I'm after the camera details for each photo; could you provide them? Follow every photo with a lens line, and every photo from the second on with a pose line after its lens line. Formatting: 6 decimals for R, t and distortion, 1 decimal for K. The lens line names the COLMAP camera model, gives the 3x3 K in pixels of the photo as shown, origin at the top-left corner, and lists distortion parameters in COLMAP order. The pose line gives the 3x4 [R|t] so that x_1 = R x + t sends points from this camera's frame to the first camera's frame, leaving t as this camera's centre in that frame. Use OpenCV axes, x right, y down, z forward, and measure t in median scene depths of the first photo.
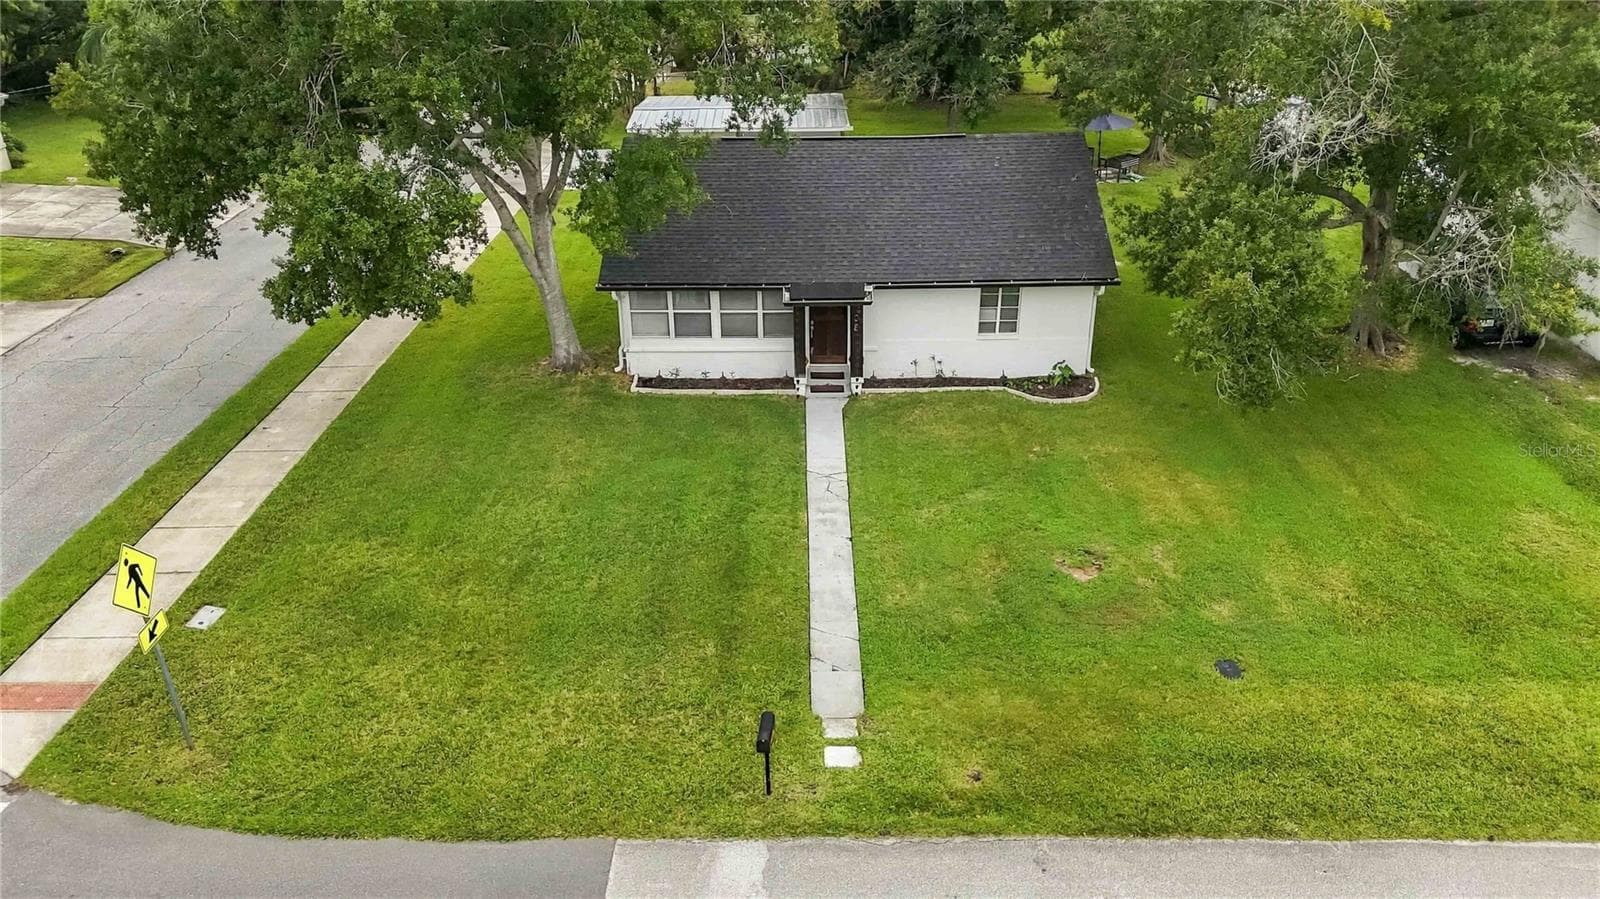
lens RADIAL K [[1174.8, 0, 800.0], [0, 1174.8, 449.5], [0, 0, 1]] dist [0.102879, -0.124195]
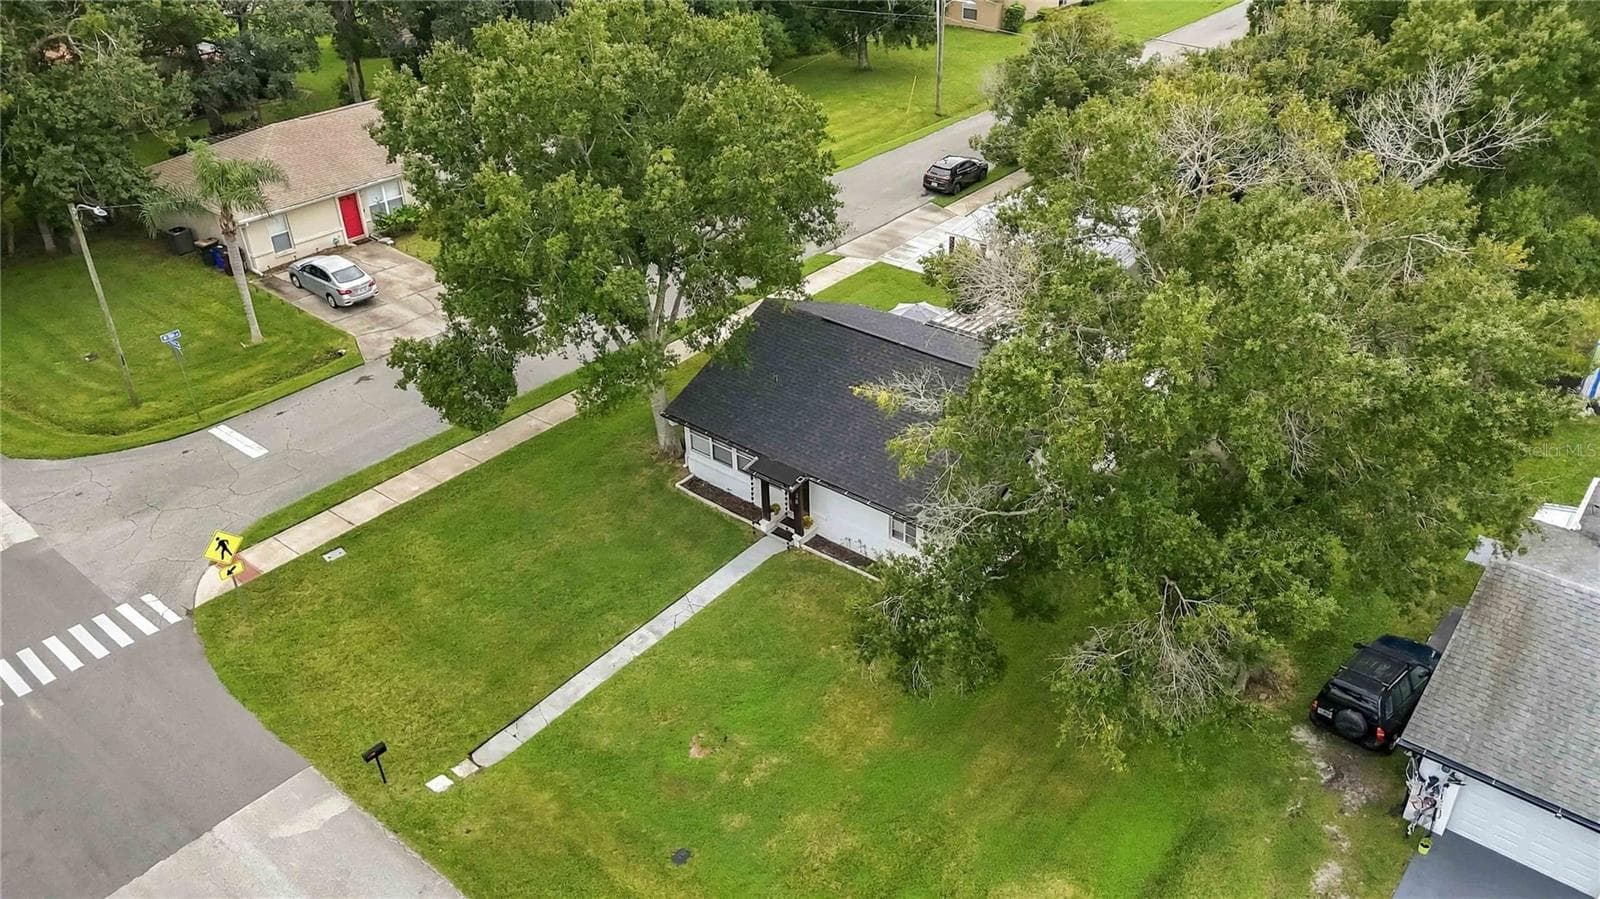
lens RADIAL K [[1174.8, 0, 800.0], [0, 1174.8, 449.5], [0, 0, 1]] dist [0.102879, -0.124195]
pose [[0.768819, 0.321025, -0.553047, 0.872372], [-0.264425, 0.947050, 0.182141, -0.459381], [0.582235, 0.006206, 0.812997, -0.073483]]
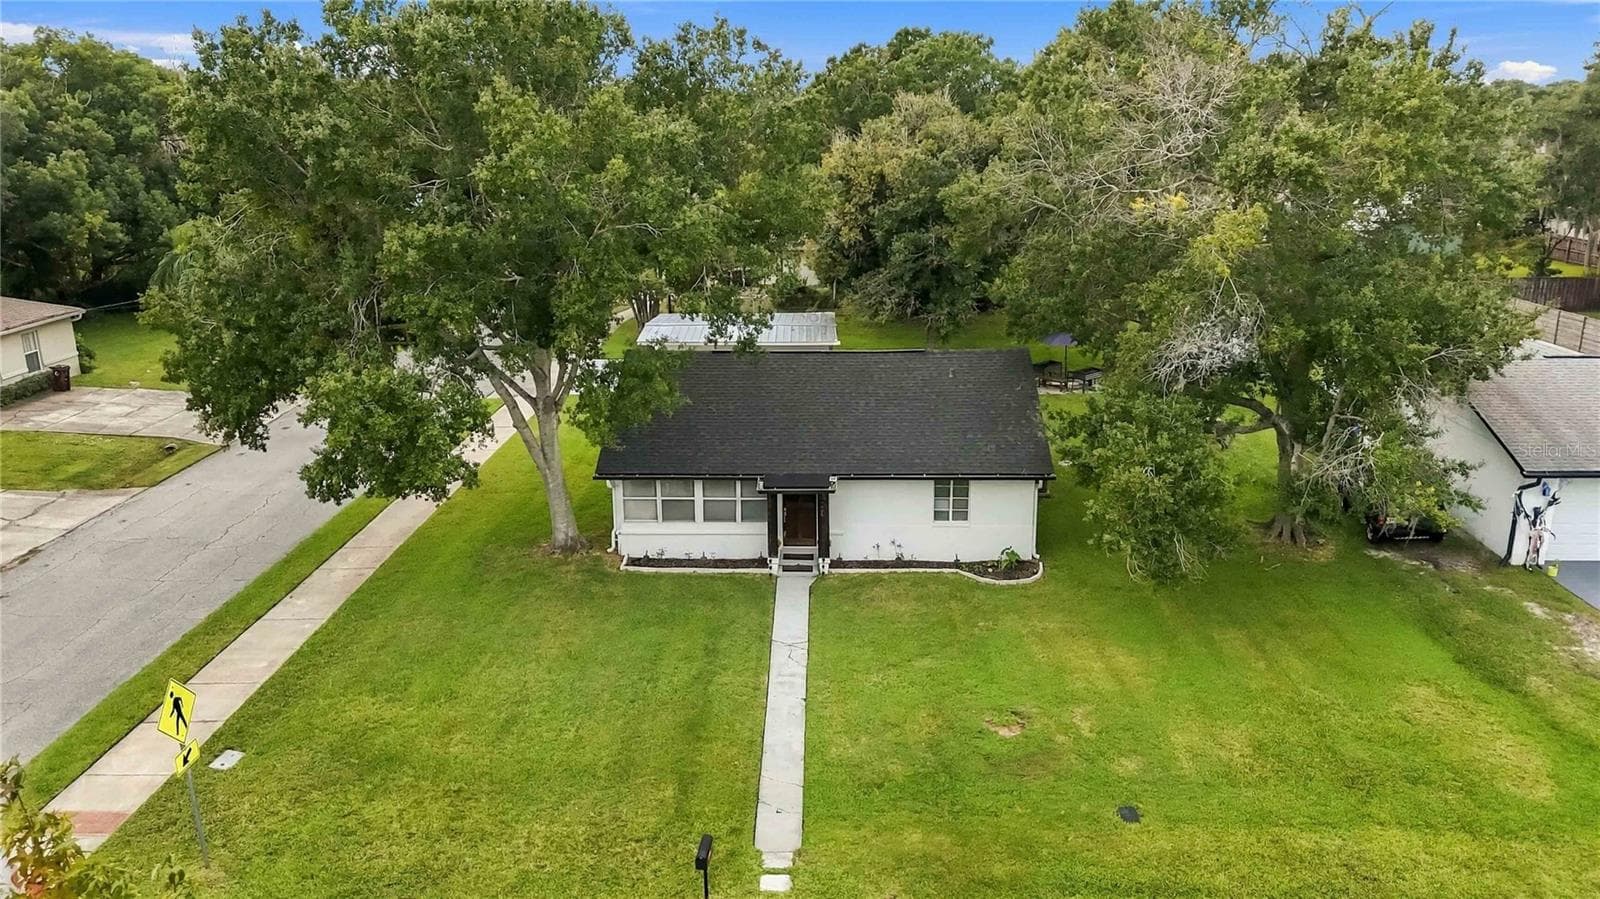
lens RADIAL K [[1174.8, 0, 800.0], [0, 1174.8, 449.5], [0, 0, 1]] dist [0.102879, -0.124195]
pose [[0.999798, 0.009226, -0.017837, 0.052605], [-0.012149, 0.985124, -0.171415, 0.032447], [0.015990, 0.171597, 0.985037, -0.132418]]
